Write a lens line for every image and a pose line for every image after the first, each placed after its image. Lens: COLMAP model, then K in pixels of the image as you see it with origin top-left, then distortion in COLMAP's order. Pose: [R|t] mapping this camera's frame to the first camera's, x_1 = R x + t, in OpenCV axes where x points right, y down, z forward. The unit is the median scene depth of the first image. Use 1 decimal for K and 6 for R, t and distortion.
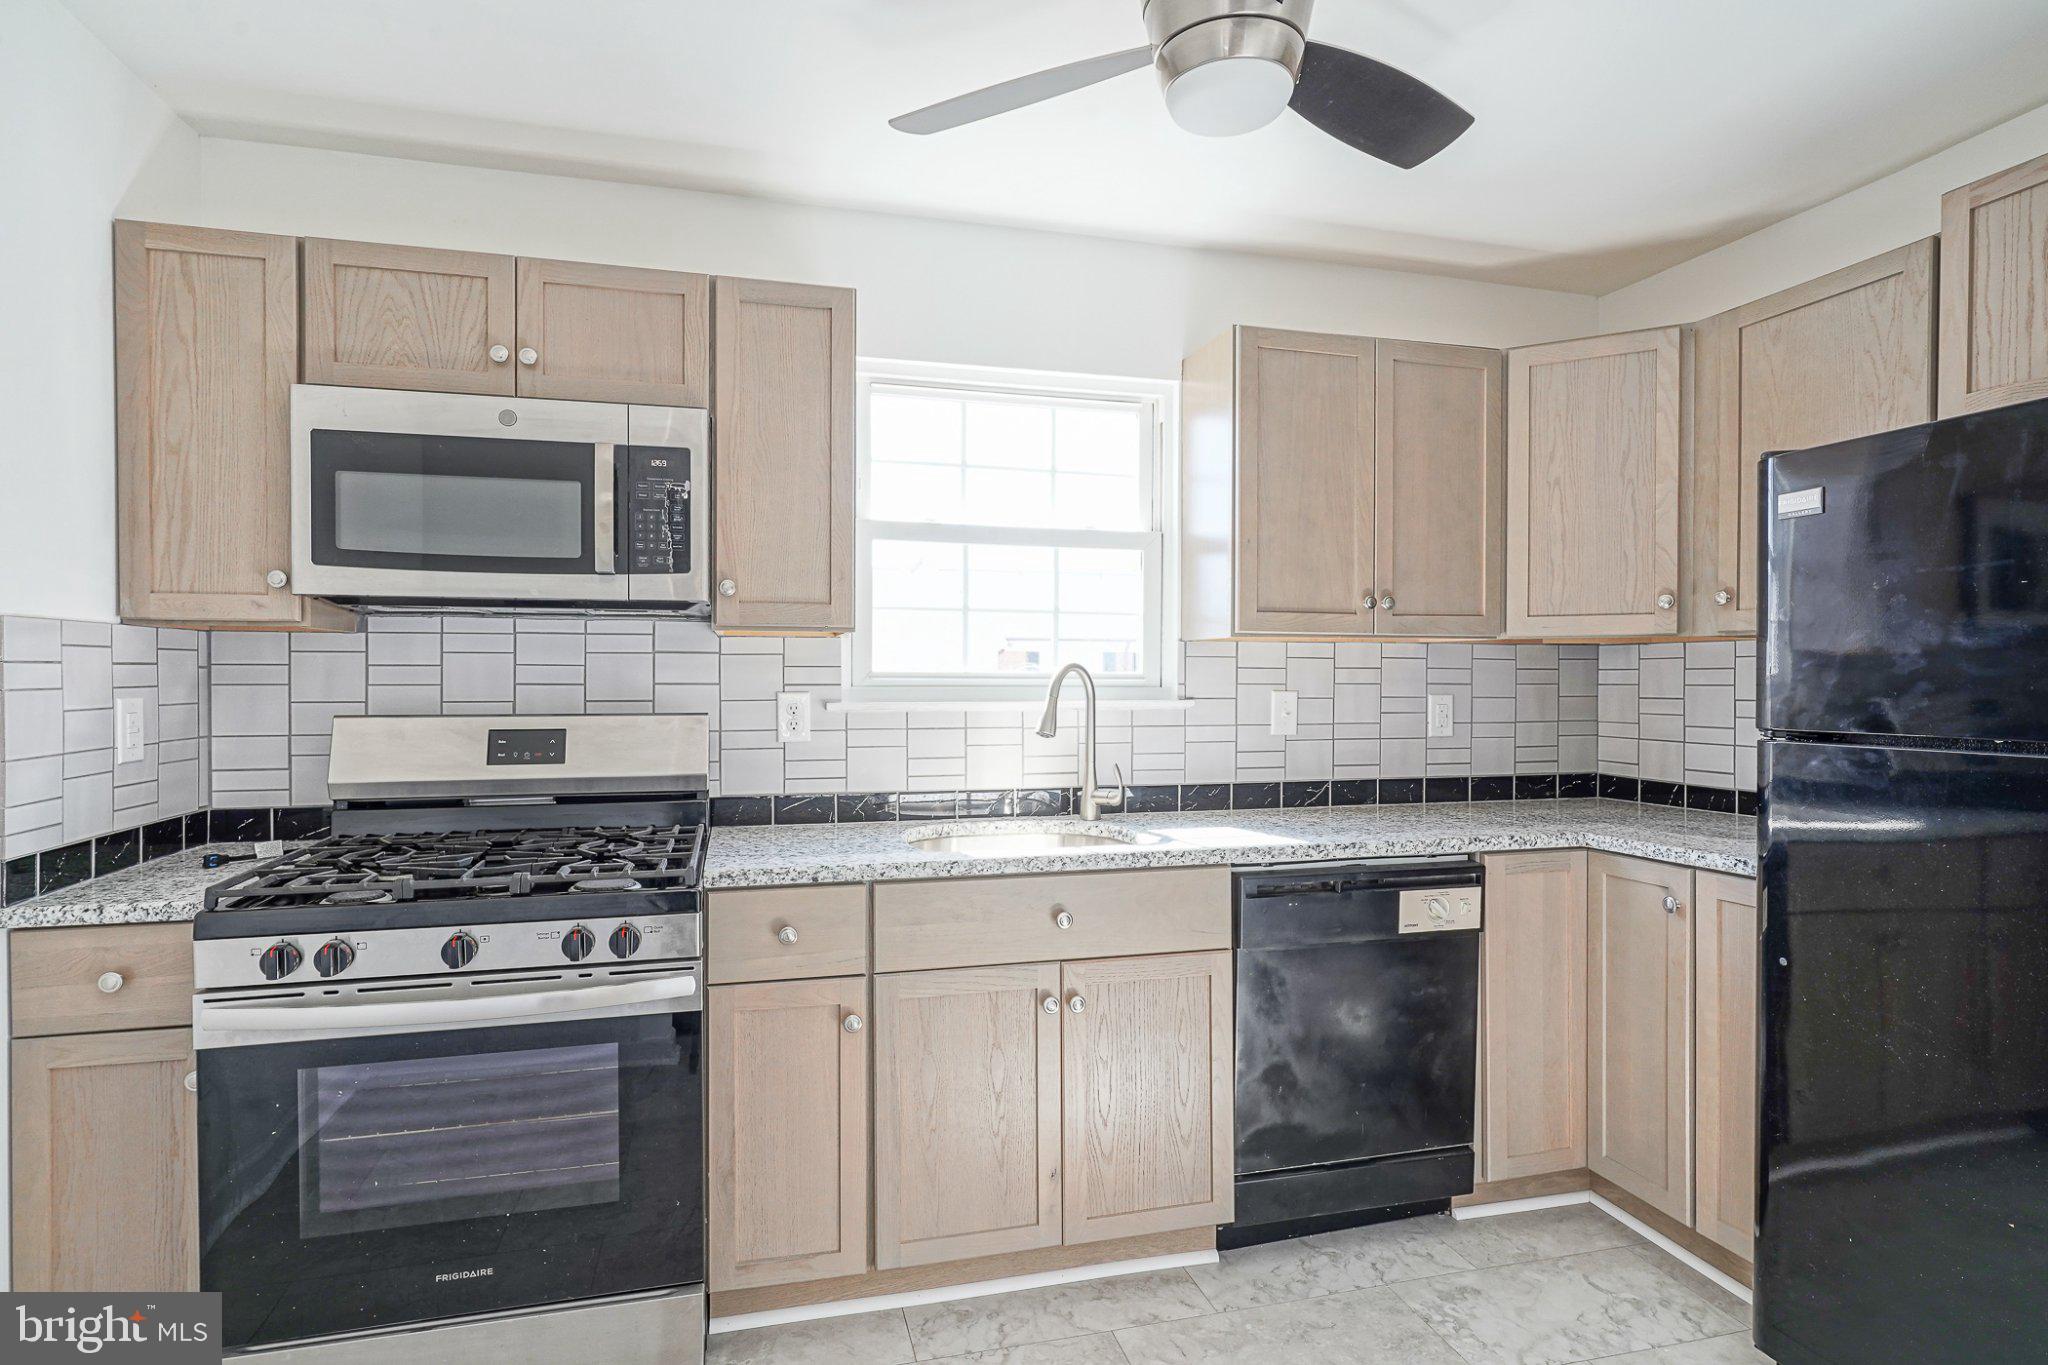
lens RADIAL K [[1079.8, 0, 1018.6], [0, 1079.8, 672.1], [0, 0, 1]] dist [-0.000269, 0.001325]
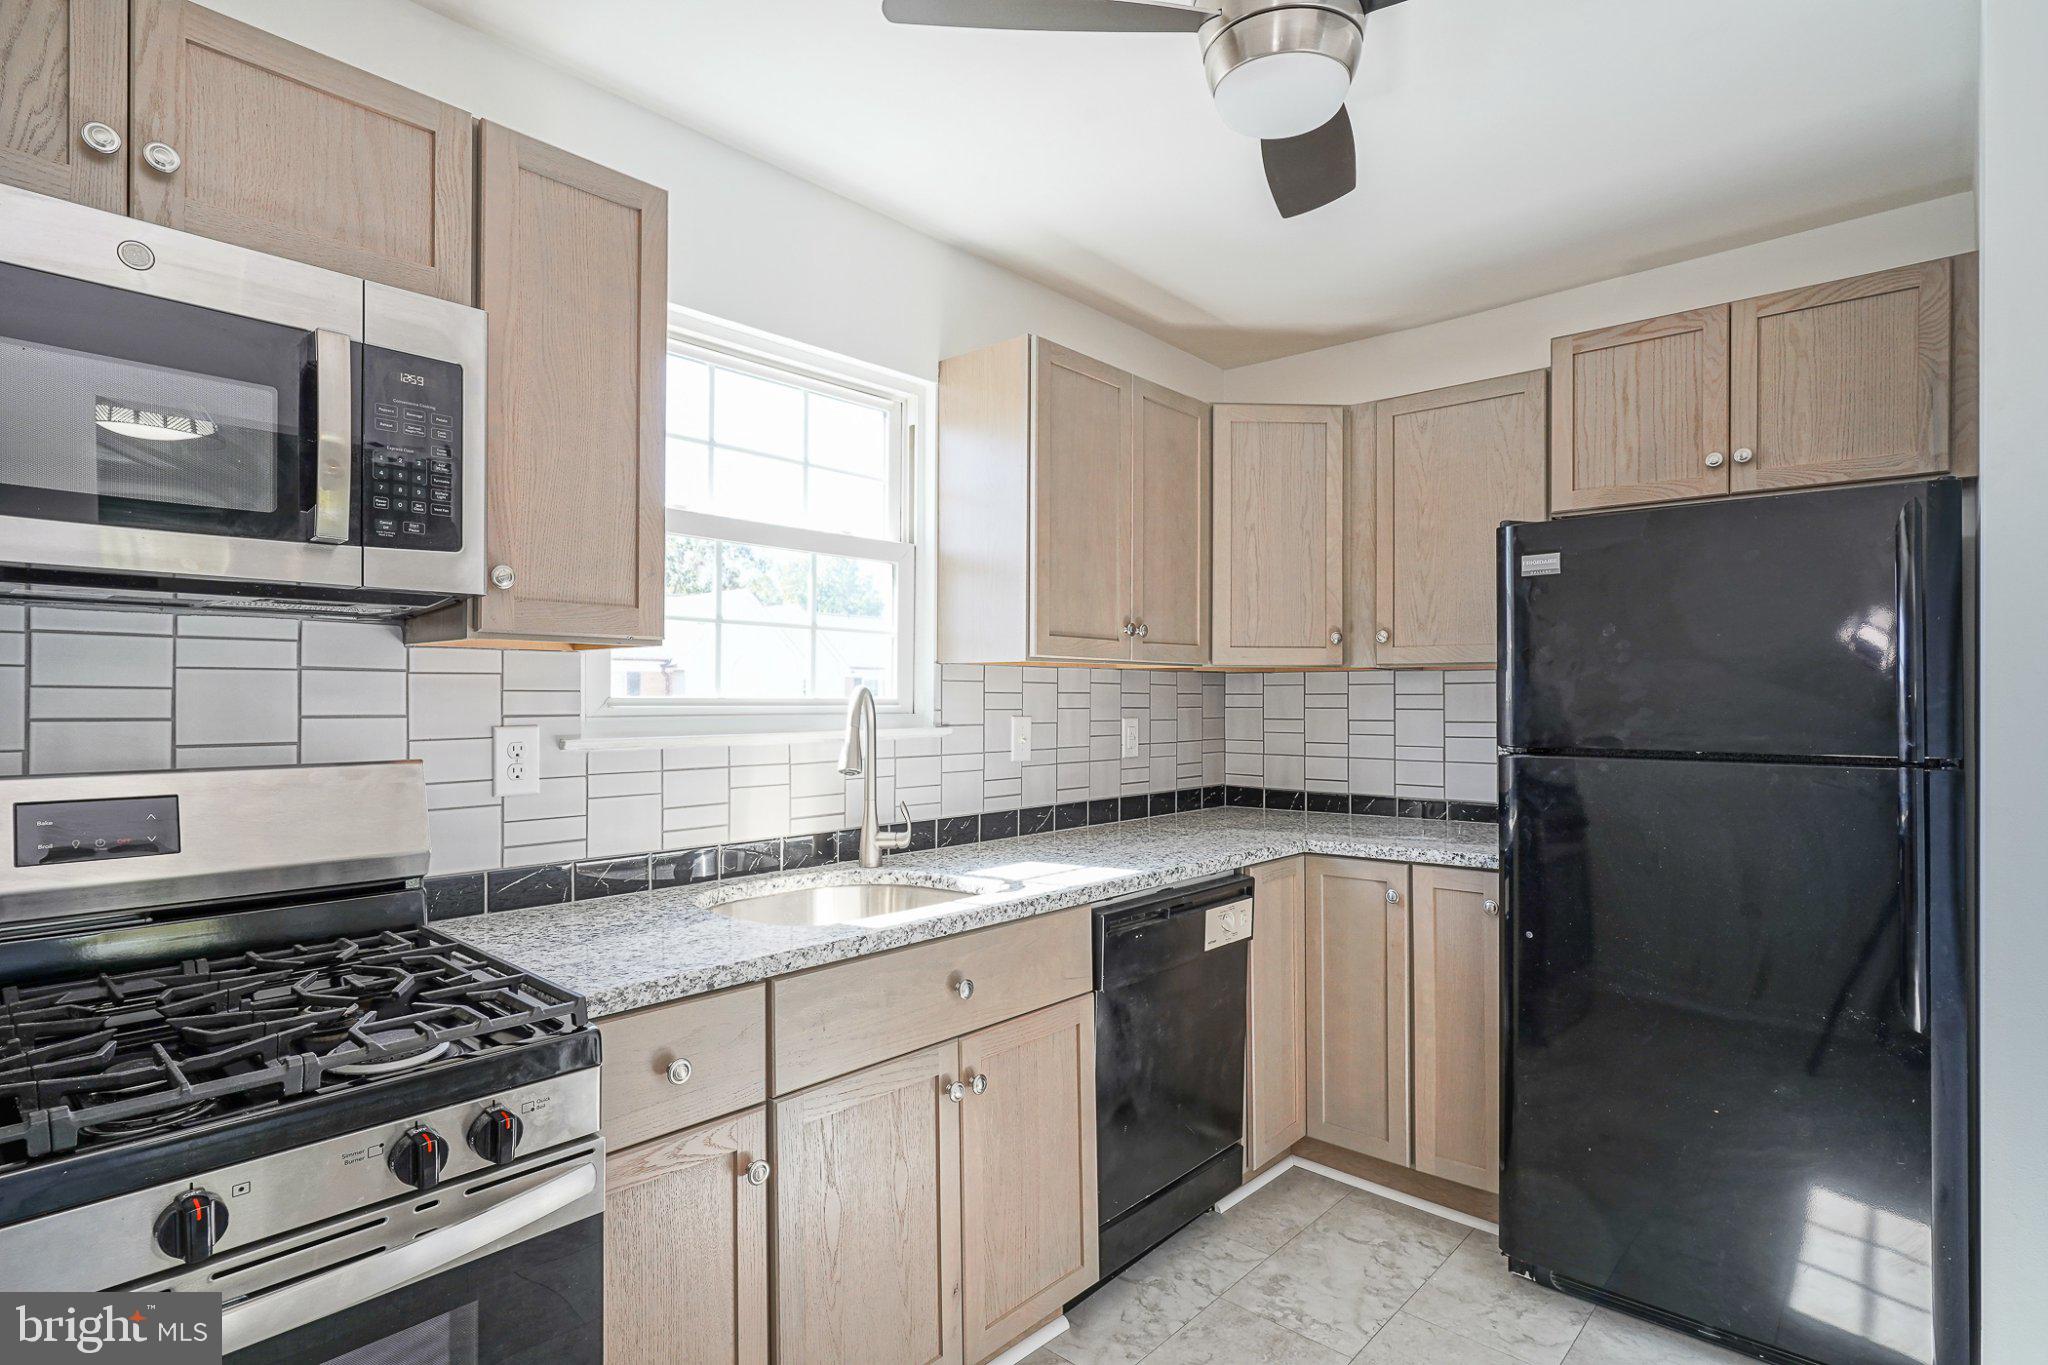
lens RADIAL K [[1057.6, 0, 1024.0], [0, 1057.6, 682.5], [0, 0, 1]] dist [0.002473, 0.001518]
pose [[0.832469, 0.007338, 0.554024, -0.350407], [-0.003193, 0.999959, -0.008446, -0.006262], [-0.554063, 0.005262, 0.832458, 0.246300]]
